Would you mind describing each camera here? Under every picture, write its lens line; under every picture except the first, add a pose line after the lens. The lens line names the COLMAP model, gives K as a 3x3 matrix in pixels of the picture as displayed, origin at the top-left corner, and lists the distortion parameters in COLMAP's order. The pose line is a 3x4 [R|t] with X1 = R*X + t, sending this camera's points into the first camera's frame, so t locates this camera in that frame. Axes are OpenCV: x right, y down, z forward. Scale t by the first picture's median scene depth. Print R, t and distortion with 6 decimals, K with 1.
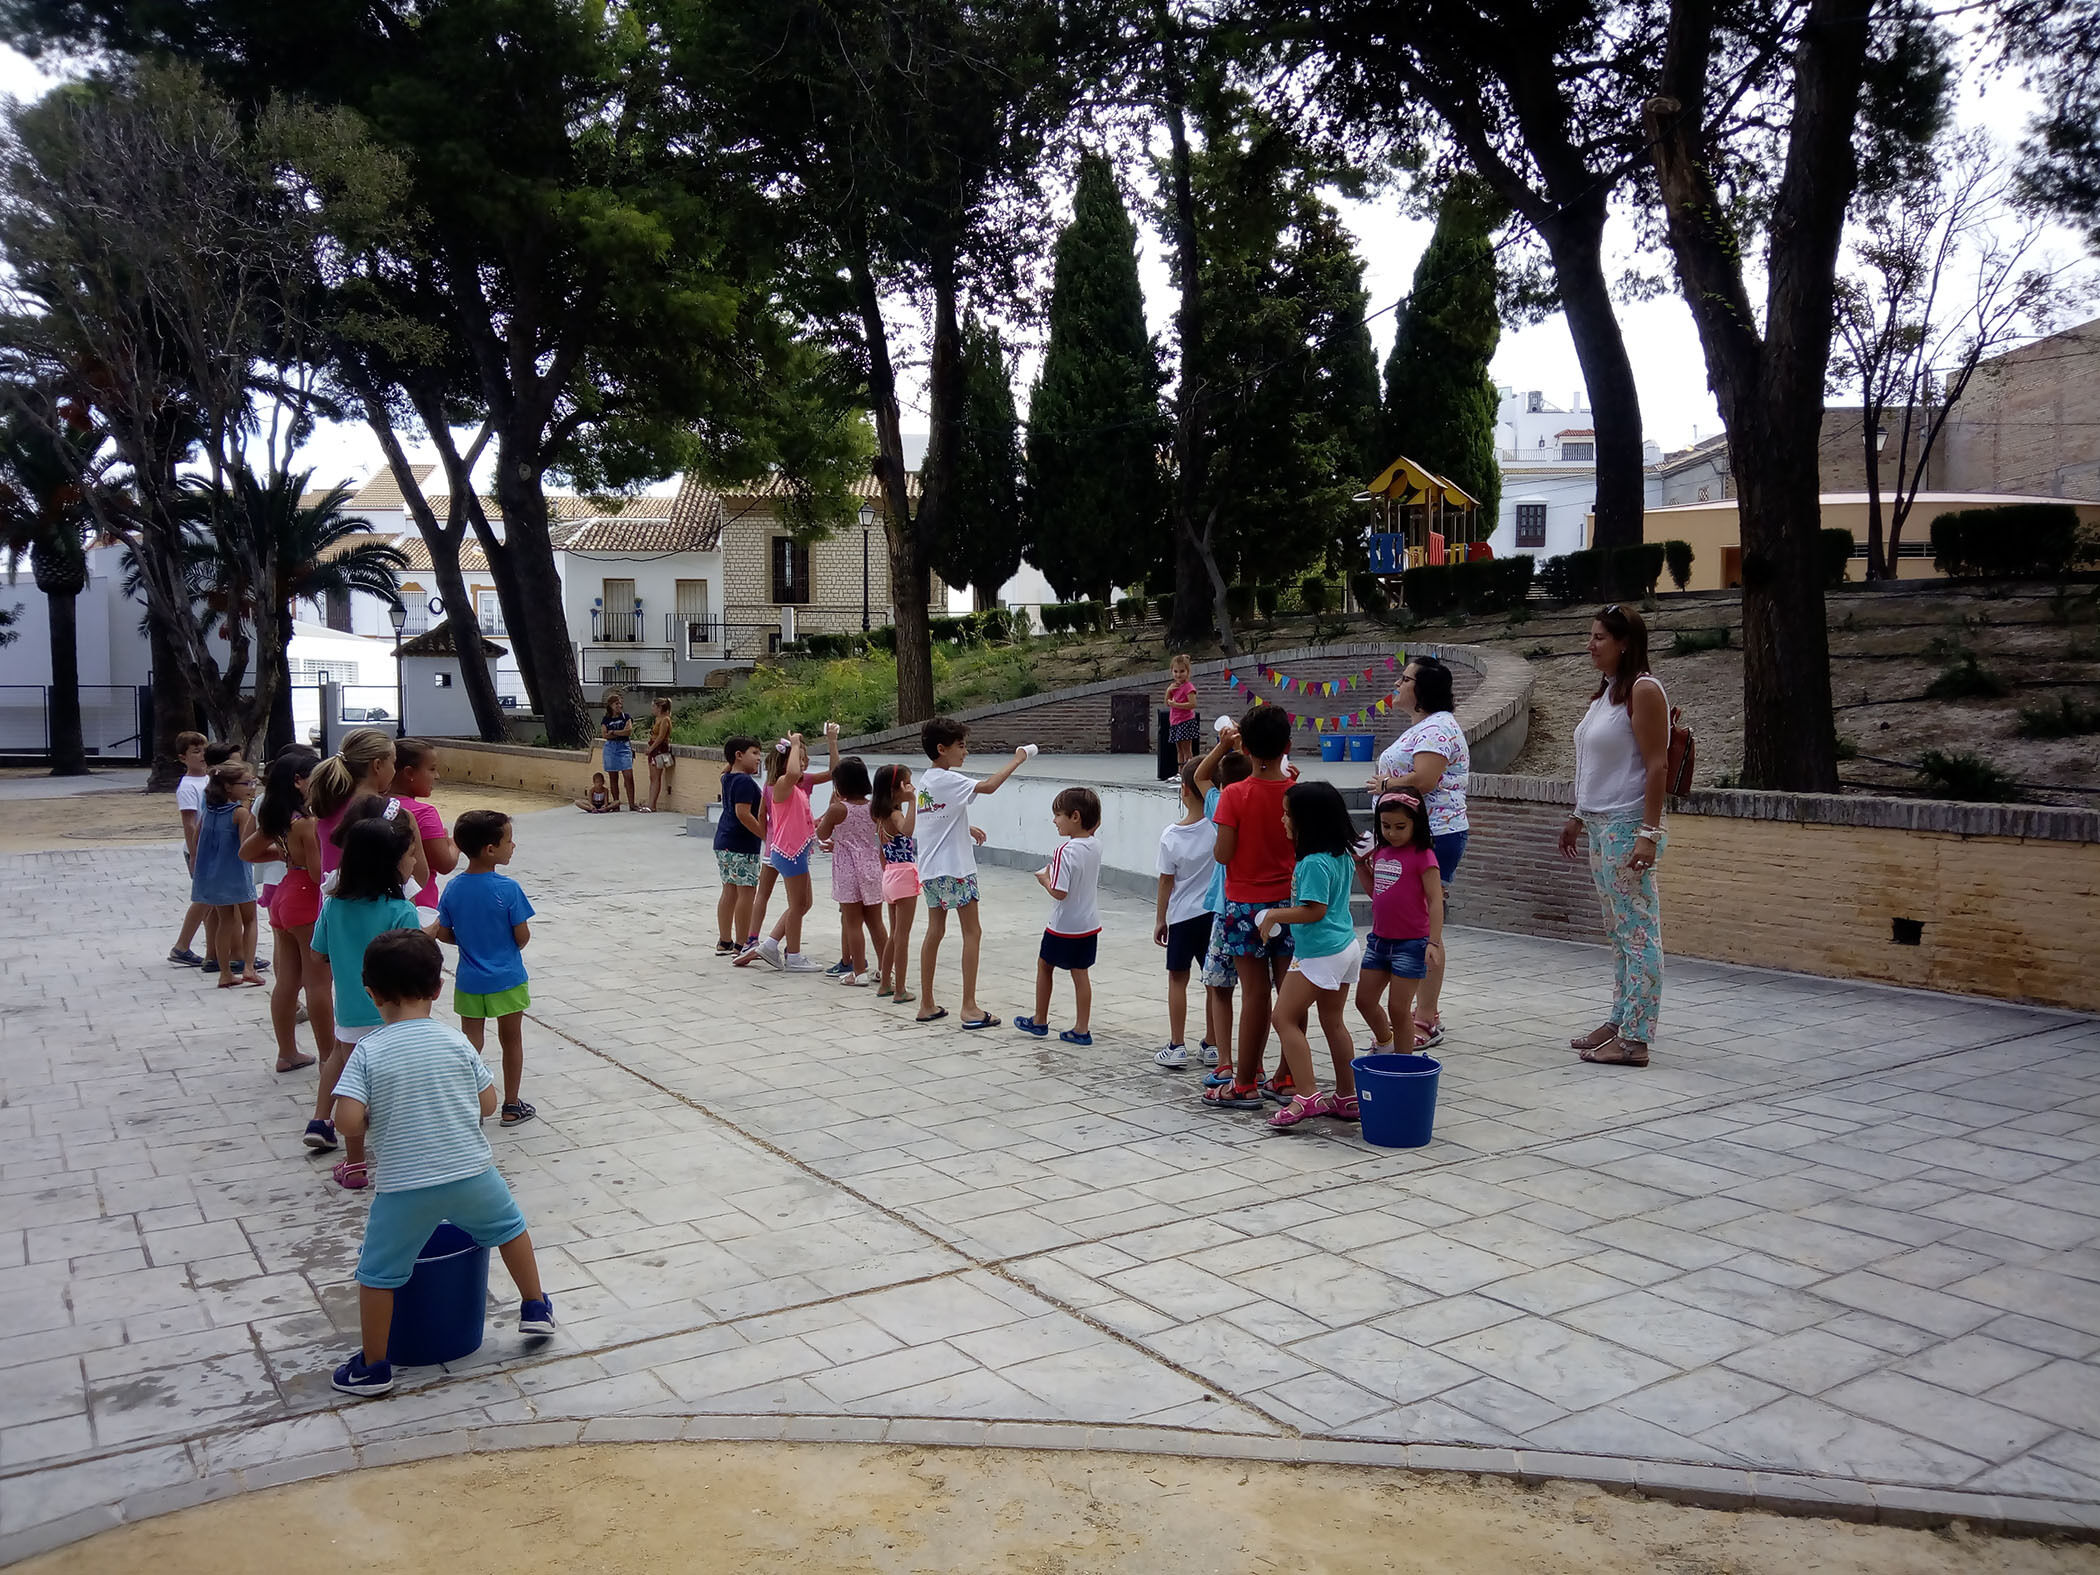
lens RADIAL K [[1620.8, 0, 1038.3], [0, 1620.8, 827.9], [0, 0, 1]] dist [0.107649, -0.205805]
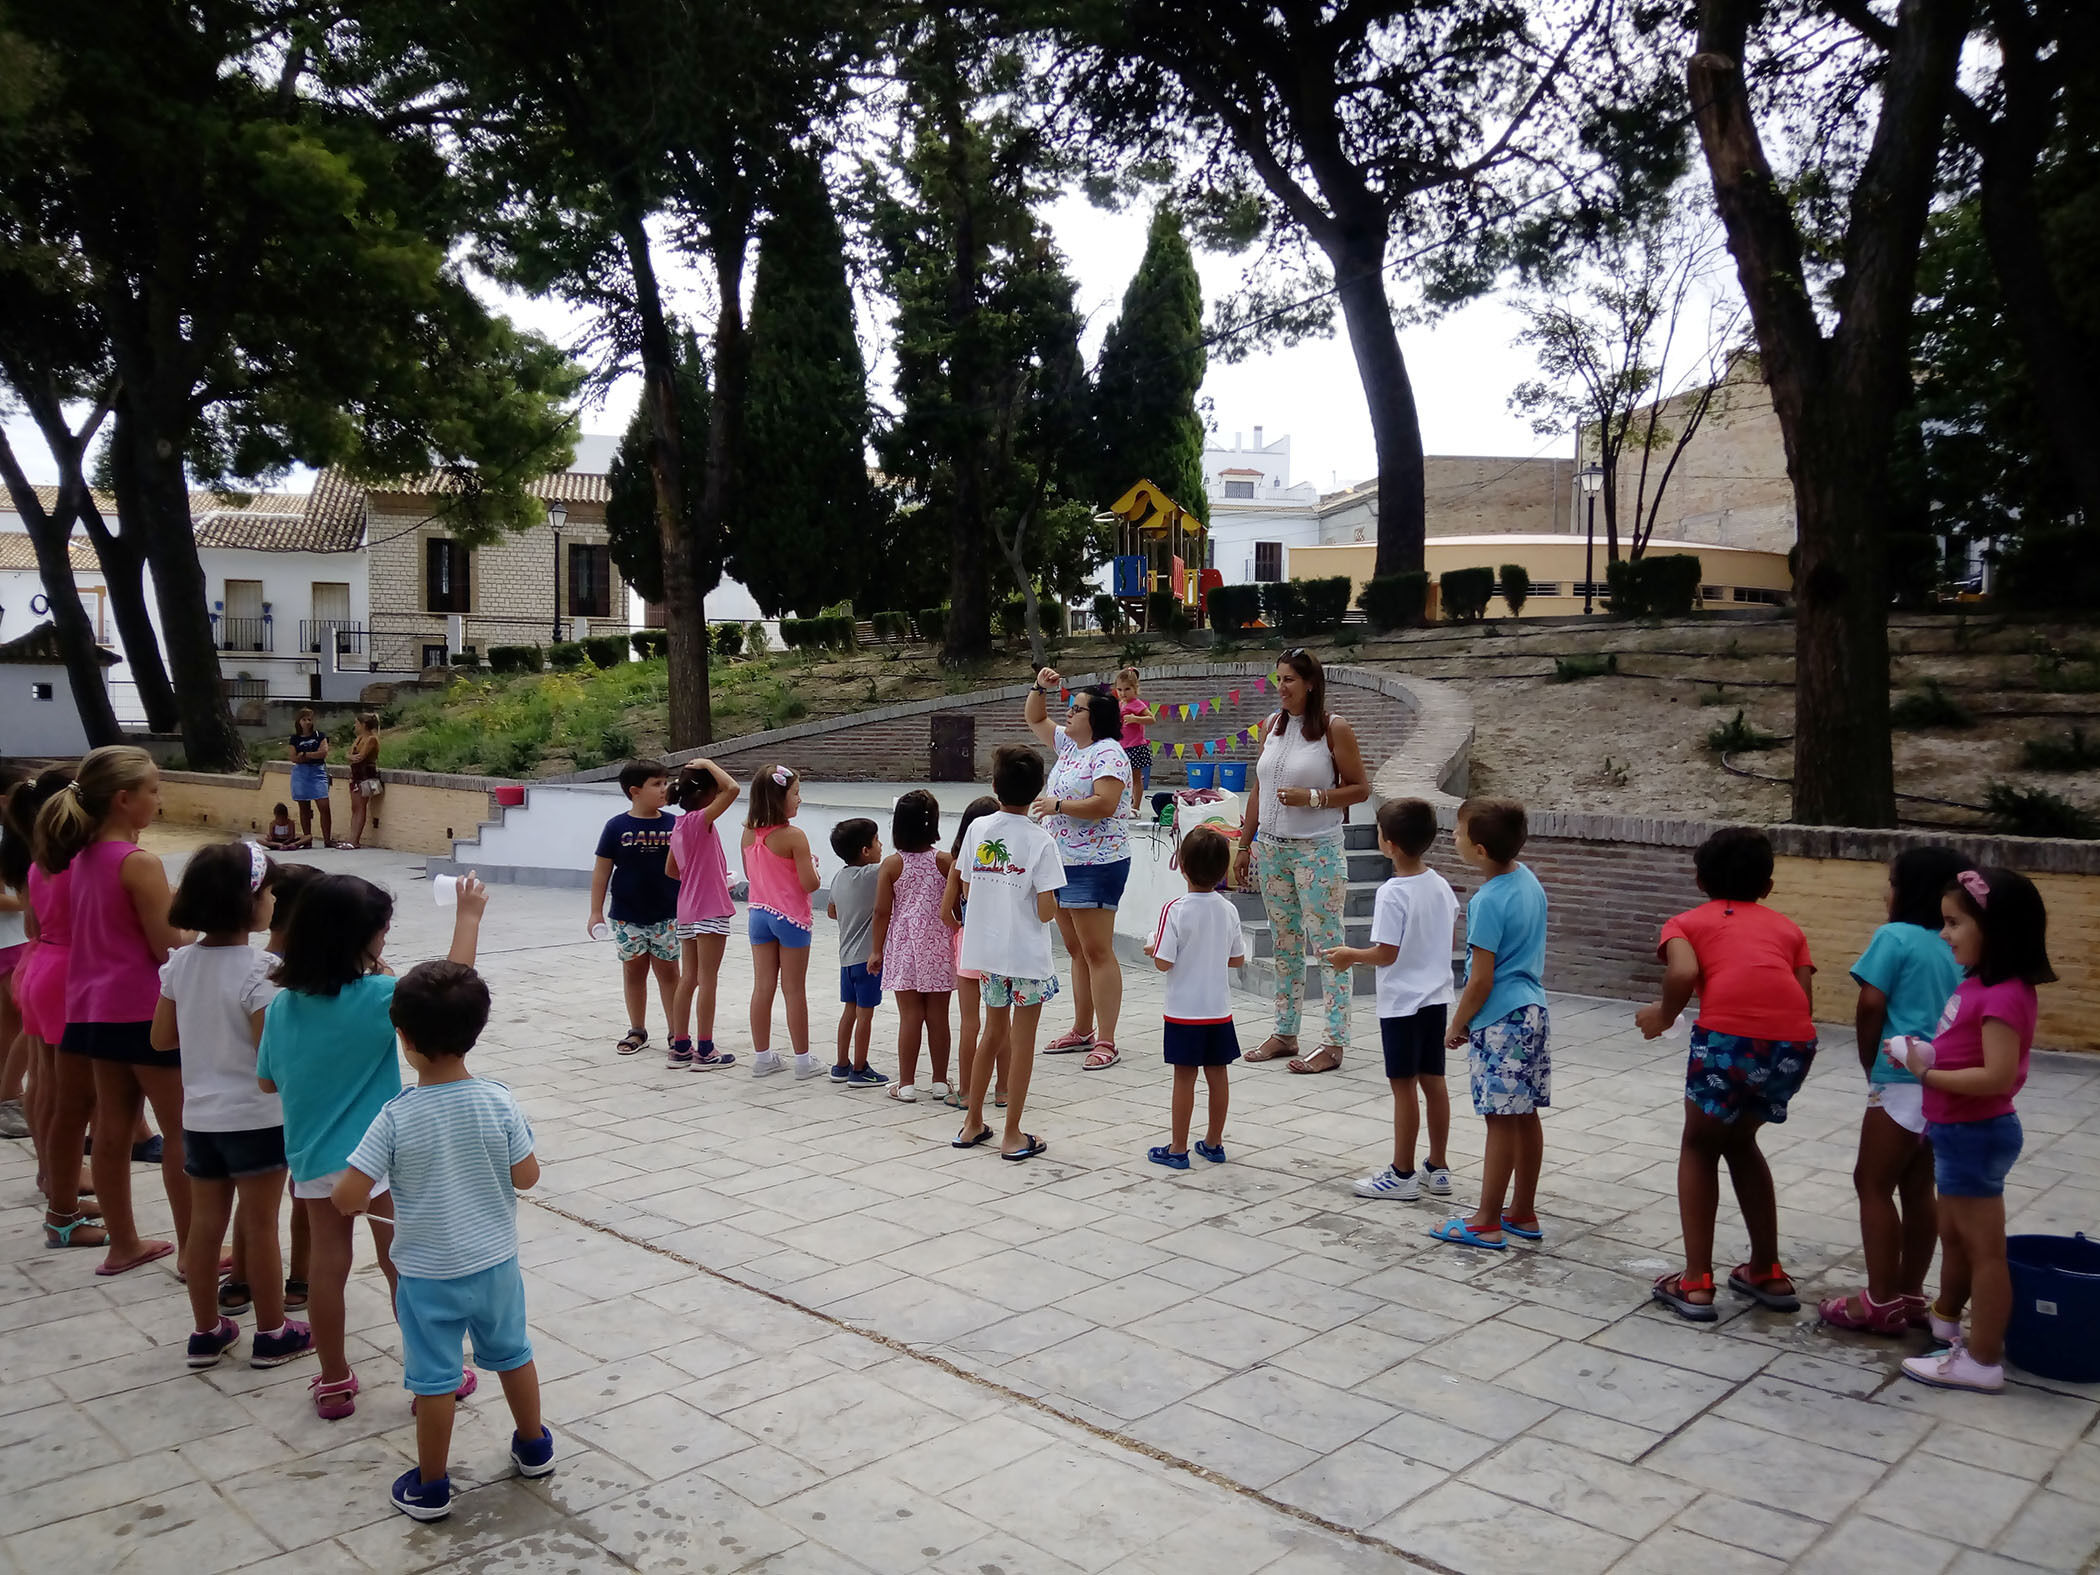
lens RADIAL K [[1620.8, 0, 1038.3], [0, 1620.8, 827.9], [0, 0, 1]] dist [0.107649, -0.205805]
pose [[0.975943, -0.003392, 0.218001, -0.060805], [0.006707, 0.999873, -0.014465, -0.004543], [-0.217924, 0.015579, 0.975841, 0.075545]]
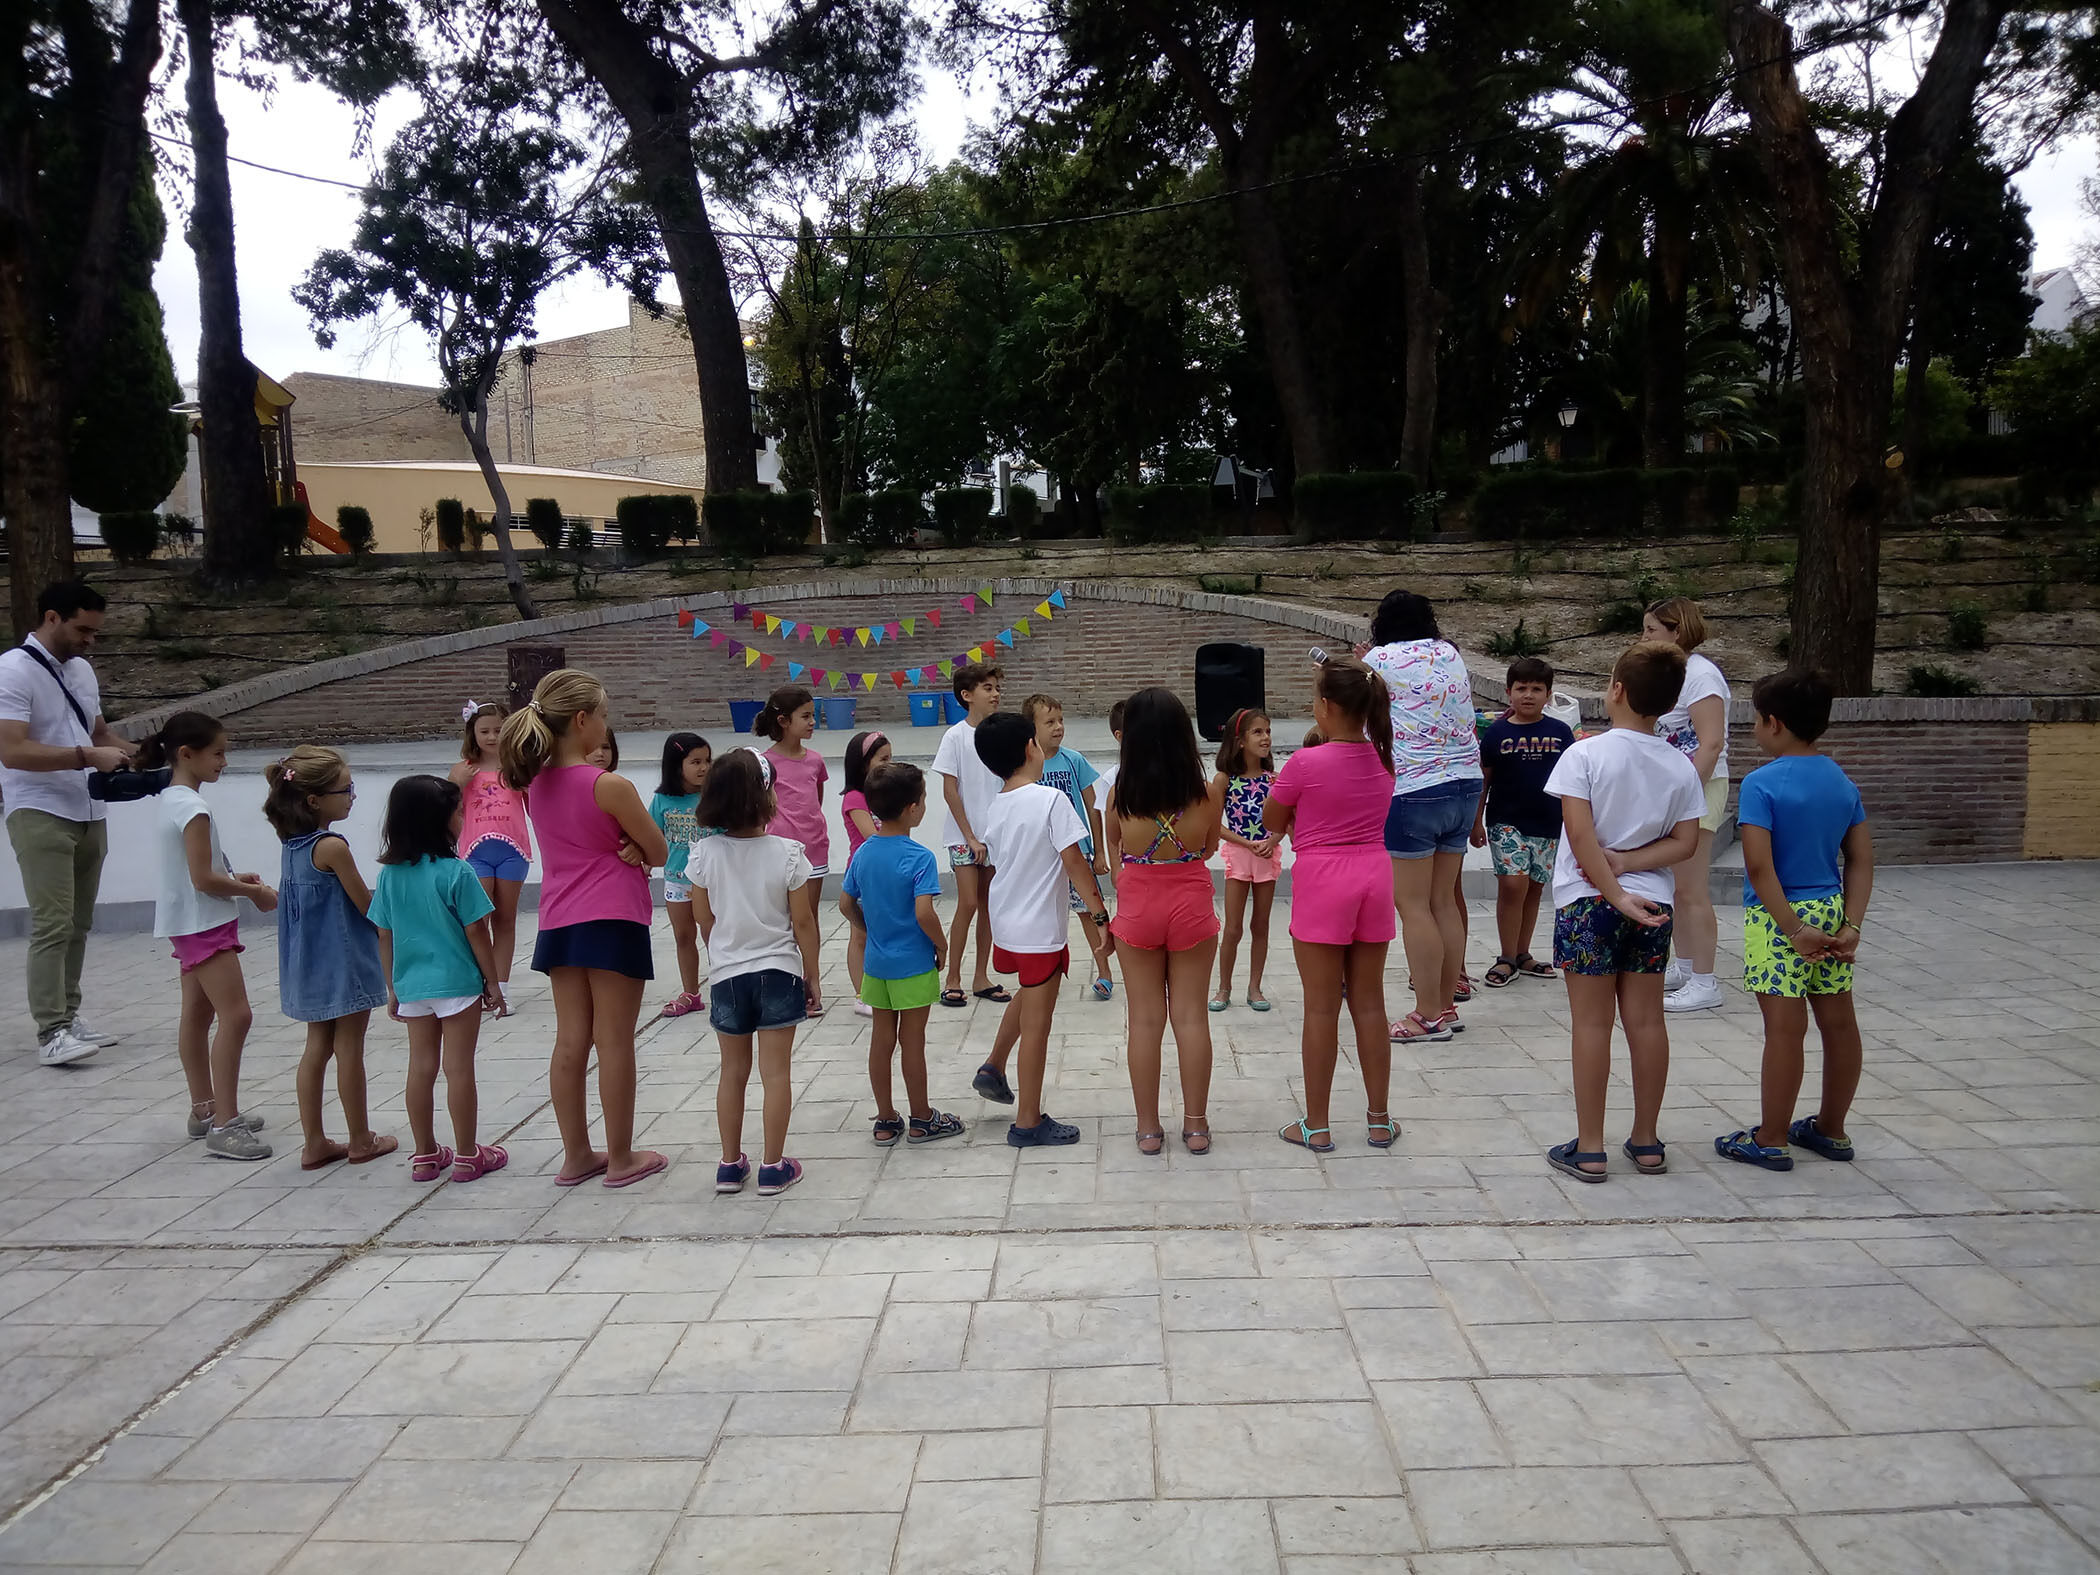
lens RADIAL K [[1620.8, 0, 1038.3], [0, 1620.8, 827.9], [0, 0, 1]] dist [0.107649, -0.205805]
pose [[0.571180, -0.092617, 0.815583, -0.250034], [0.086581, 0.994869, 0.052341, -0.016085], [-0.816246, 0.040718, 0.576268, 0.285605]]
